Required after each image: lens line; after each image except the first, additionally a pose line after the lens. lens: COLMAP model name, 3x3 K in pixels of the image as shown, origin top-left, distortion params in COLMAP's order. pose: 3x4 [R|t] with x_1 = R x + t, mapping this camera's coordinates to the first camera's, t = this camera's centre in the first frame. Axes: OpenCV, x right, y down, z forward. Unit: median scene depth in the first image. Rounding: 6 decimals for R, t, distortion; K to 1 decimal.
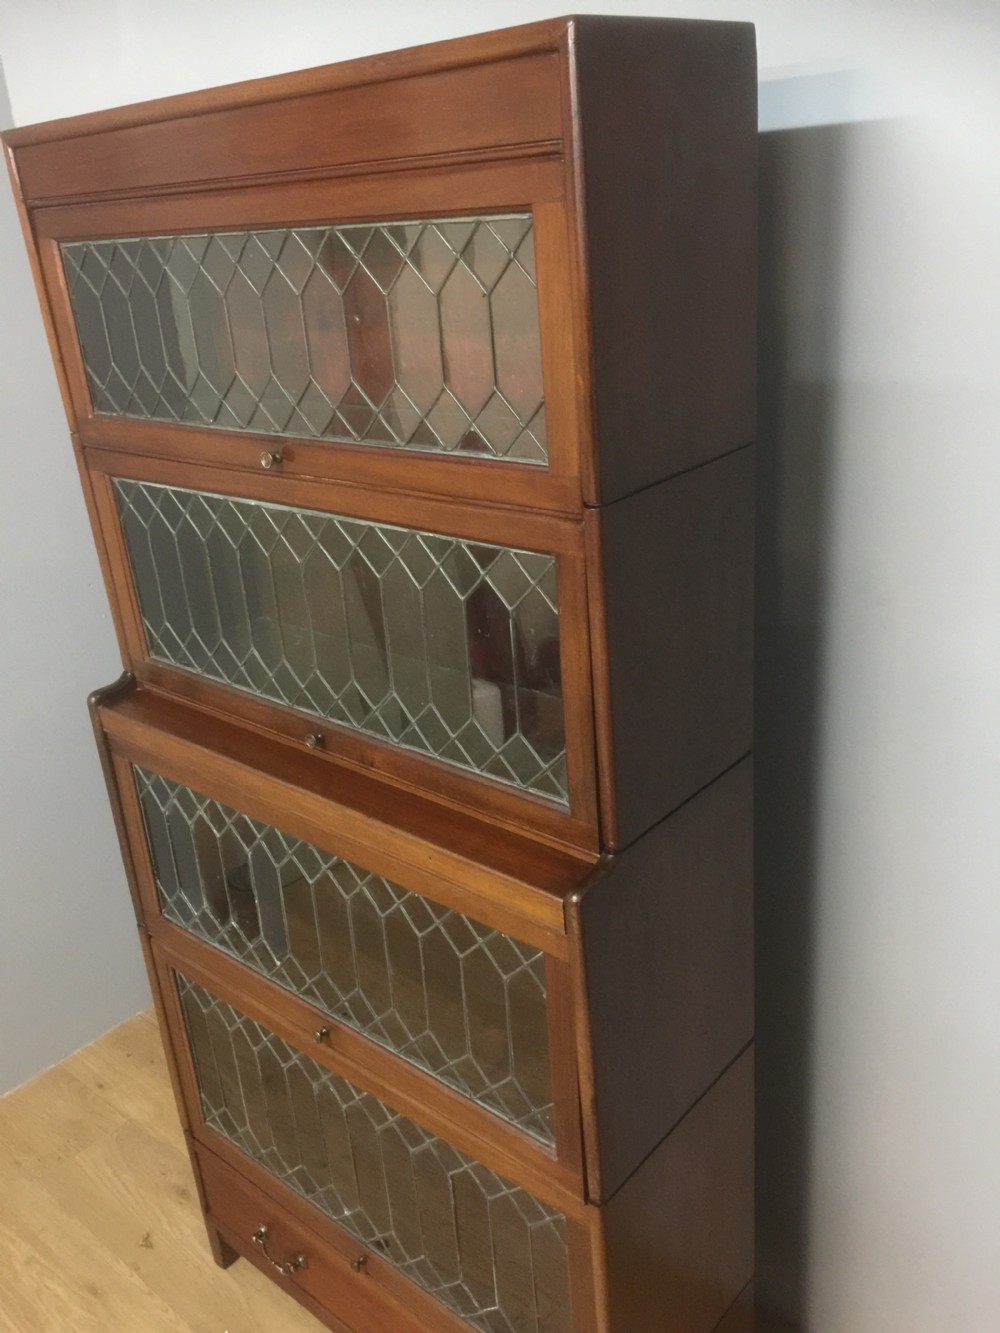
lens RADIAL K [[1139.9, 0, 500.2], [0, 1139.9, 670.9], [0, 0, 1]] dist [0.080247, -0.104217]
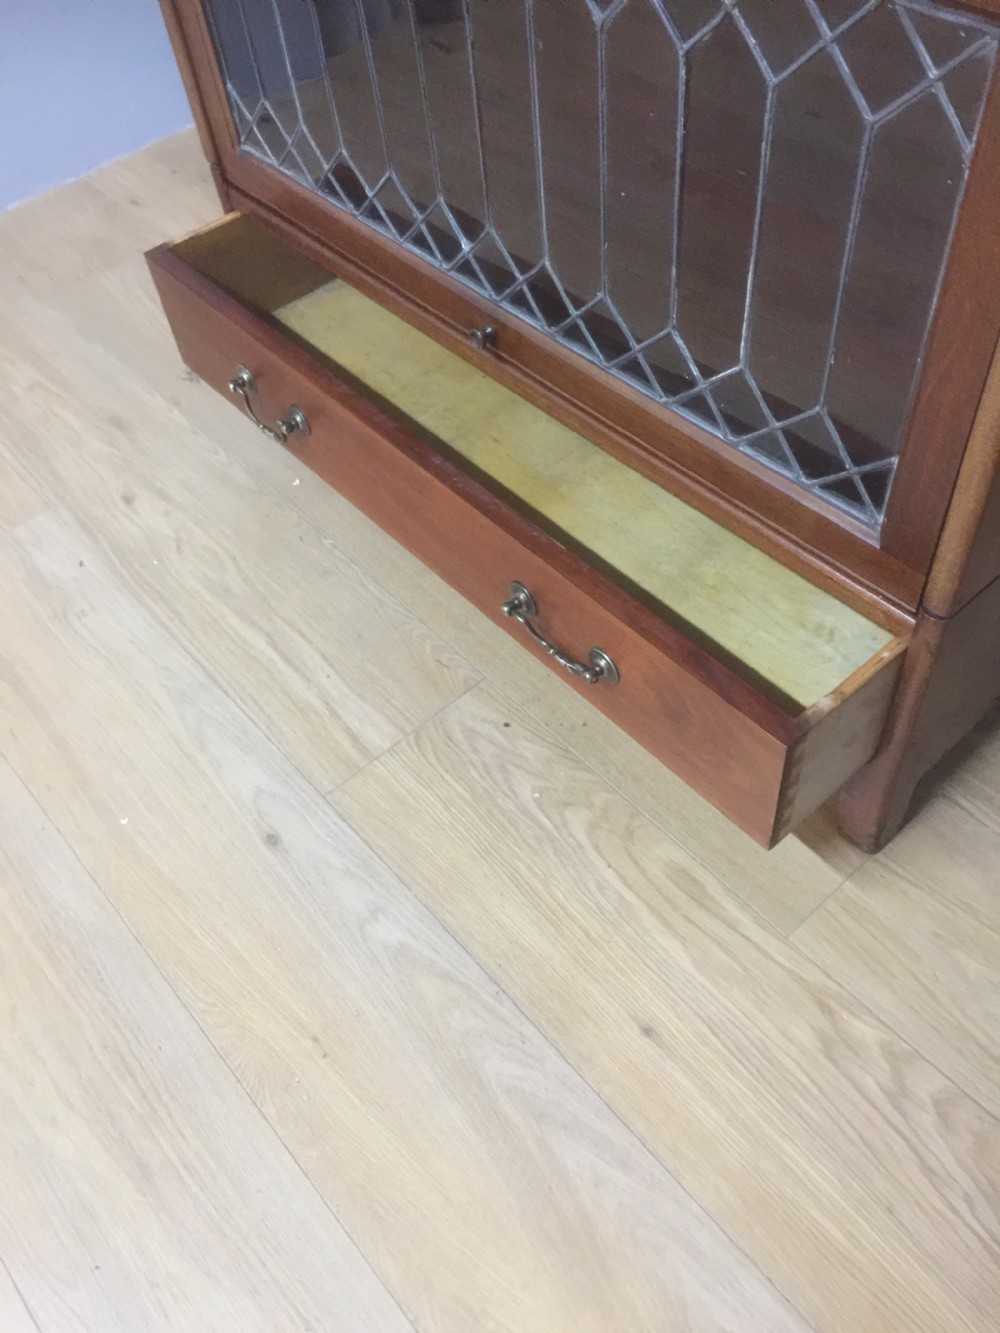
lens RADIAL K [[1139.9, 0, 515.0], [0, 1139.9, 665.9], [0, 0, 1]] dist [0.080247, -0.104217]
pose [[0.991745, 0.097099, -0.083742, -0.044810], [-0.042795, 0.866310, 0.497670, 0.391464], [0.120870, -0.489978, 0.863314, 0.446132]]
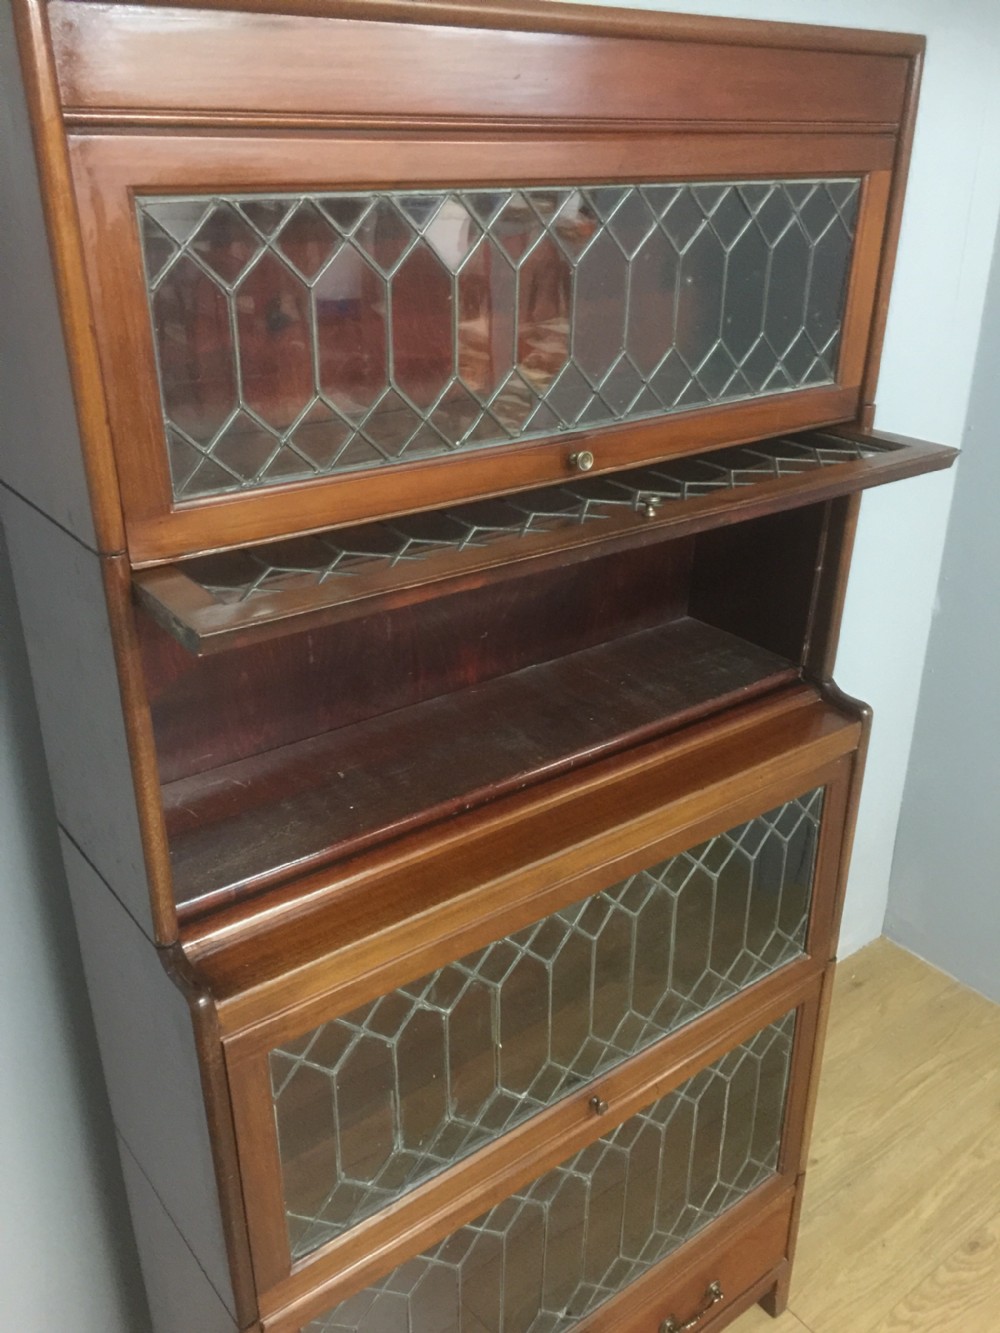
lens RADIAL K [[1139.9, 0, 507.2], [0, 1139.9, 674.1], [0, 0, 1]] dist [0.080247, -0.104217]
pose [[0.189100, -0.338482, 0.921776, -0.844054], [0.358103, 0.897836, 0.256228, -0.225671], [-0.914332, 0.281638, 0.290993, 0.688587]]
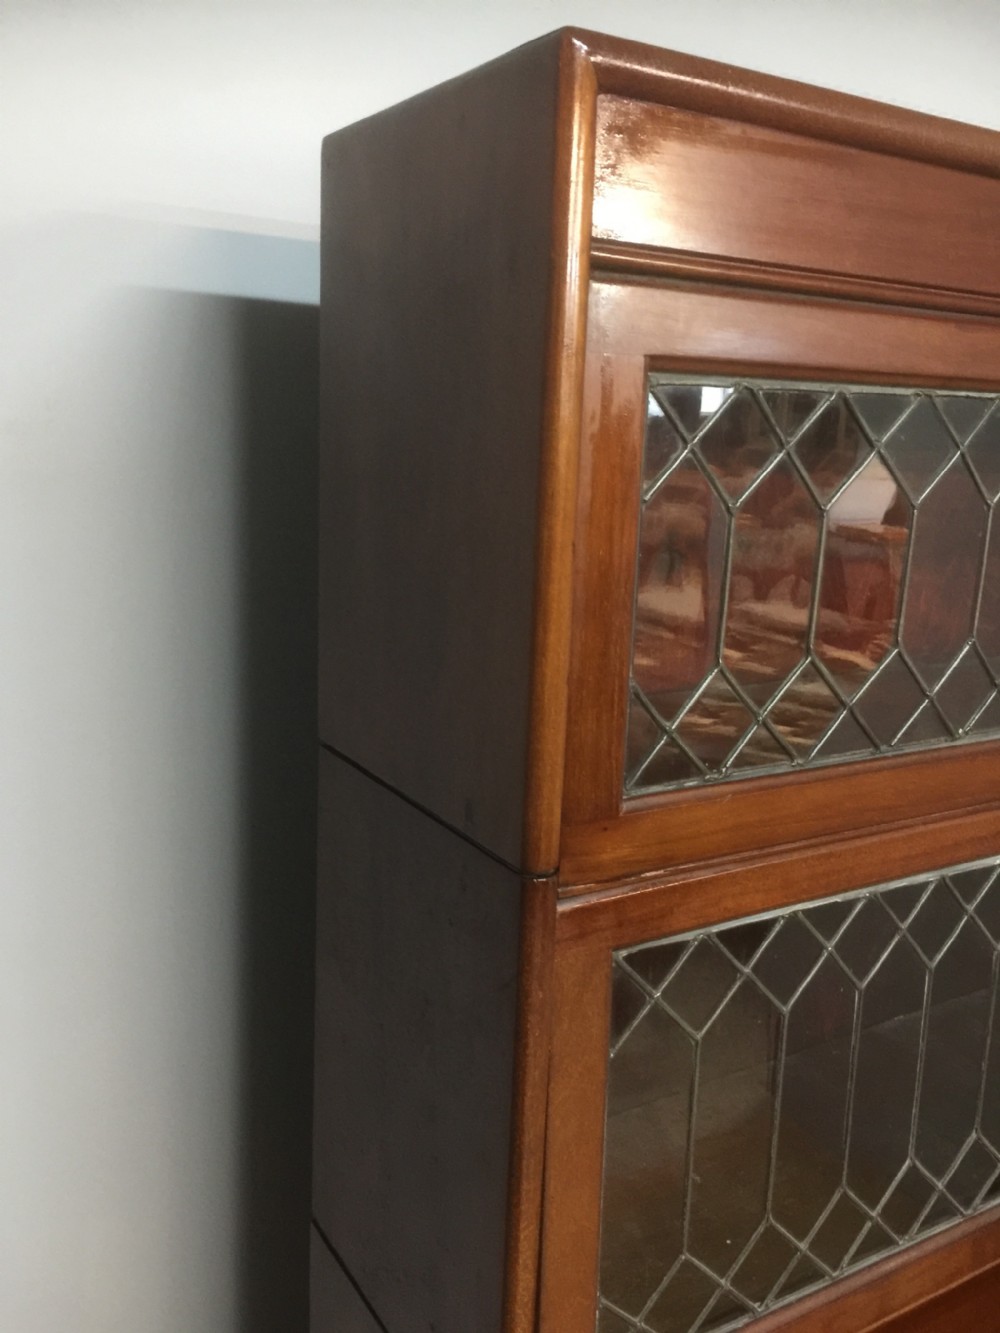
lens RADIAL K [[1139.9, 0, 494.6], [0, 1139.9, 667.9], [0, 0, 1]] dist [0.080247, -0.104217]
pose [[0.295078, -0.107276, 0.949432, -0.698854], [0.309519, 0.950827, 0.011236, -0.273017], [-0.903951, 0.290552, 0.313772, 0.879396]]
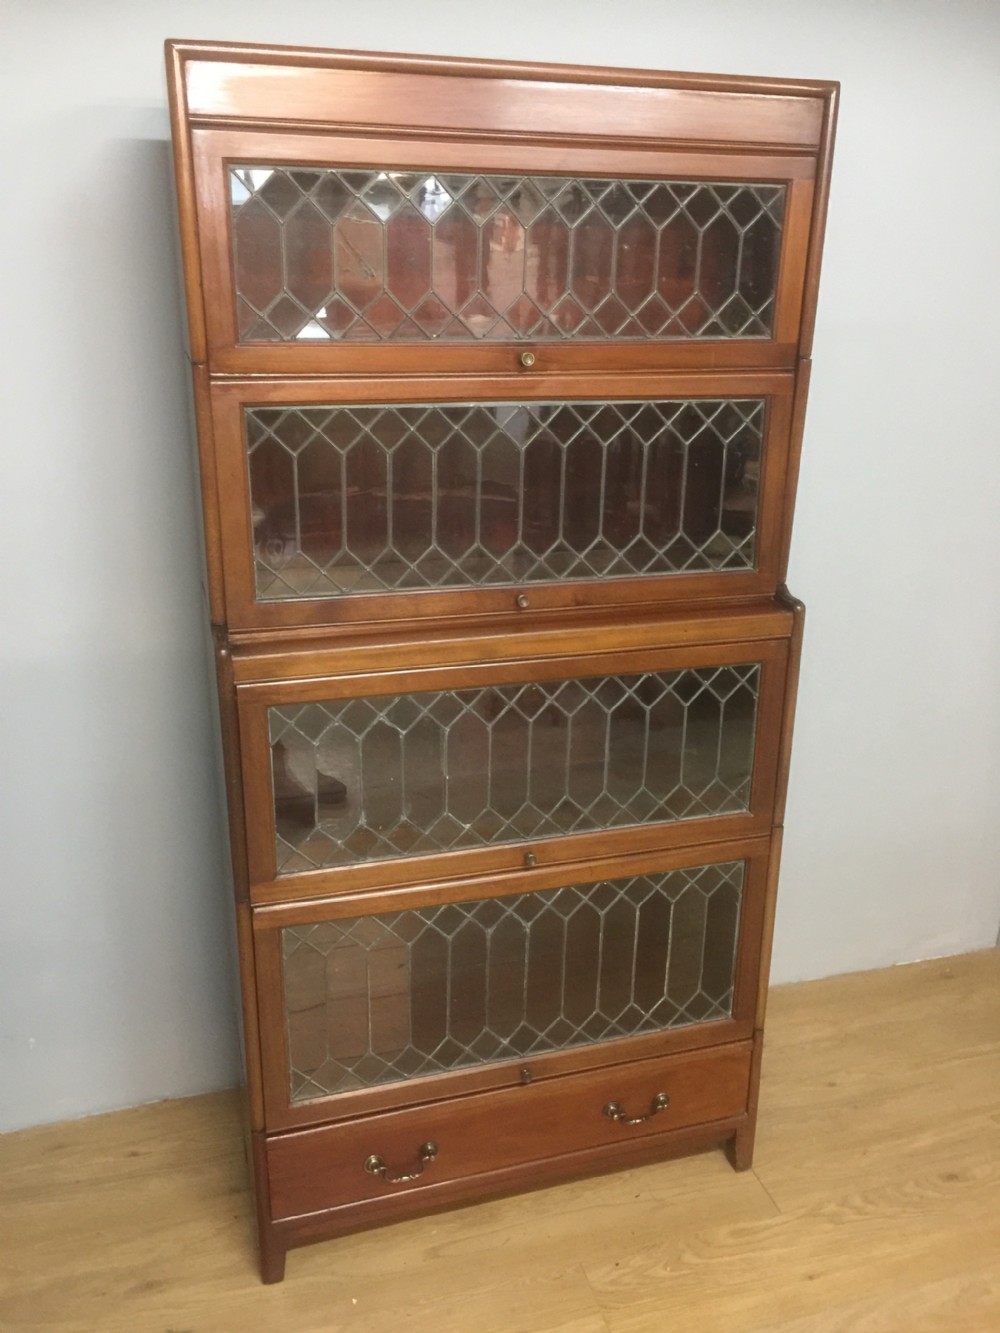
lens RADIAL K [[1139.9, 0, 512.7], [0, 1139.9, 669.3], [0, 0, 1]] dist [0.080247, -0.104217]
pose [[0.519358, -0.202070, 0.830322, -1.070948], [0.273713, 0.959787, 0.062372, 0.048226], [-0.809536, 0.194877, 0.553782, 0.310506]]
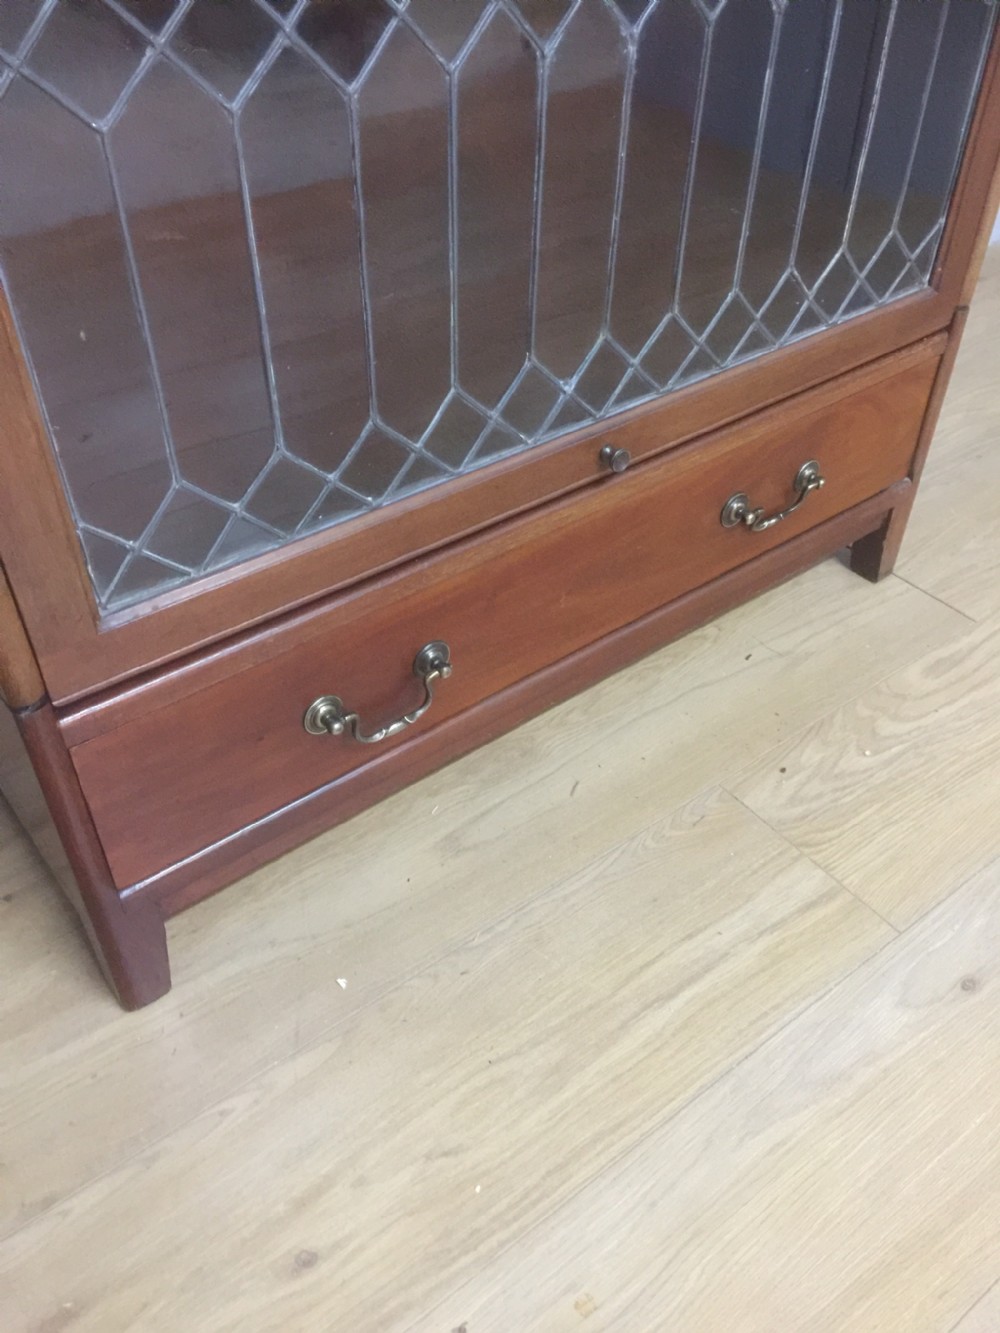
lens RADIAL K [[1139.9, 0, 509.2], [0, 1139.9, 661.2], [0, 0, 1]] dist [0.080247, -0.104217]
pose [[0.186748, -0.583011, 0.790711, -0.628229], [0.351491, 0.791243, 0.500389, 0.331660], [-0.917376, 0.184480, 0.352686, 0.934690]]
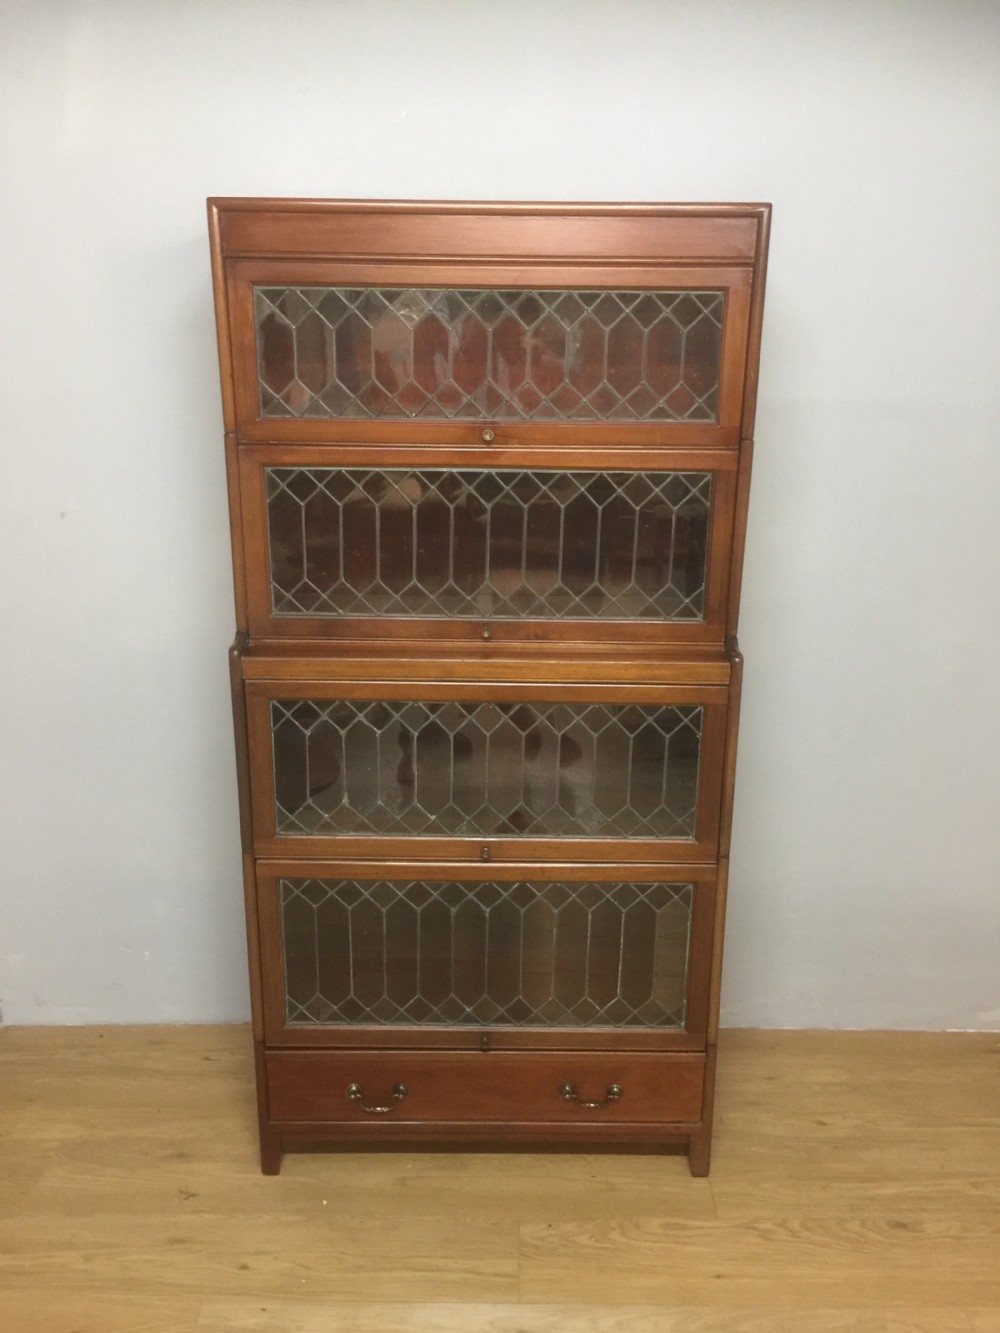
lens RADIAL K [[1139.9, 0, 506.9], [0, 1139.9, 666.6], [0, 0, 1]] dist [0.080247, -0.104217]
pose [[0.748991, -0.117375, 0.652101, -0.984383], [0.187205, 0.981572, -0.038342, 0.148091], [-0.635584, 0.150794, 0.757162, -0.101918]]
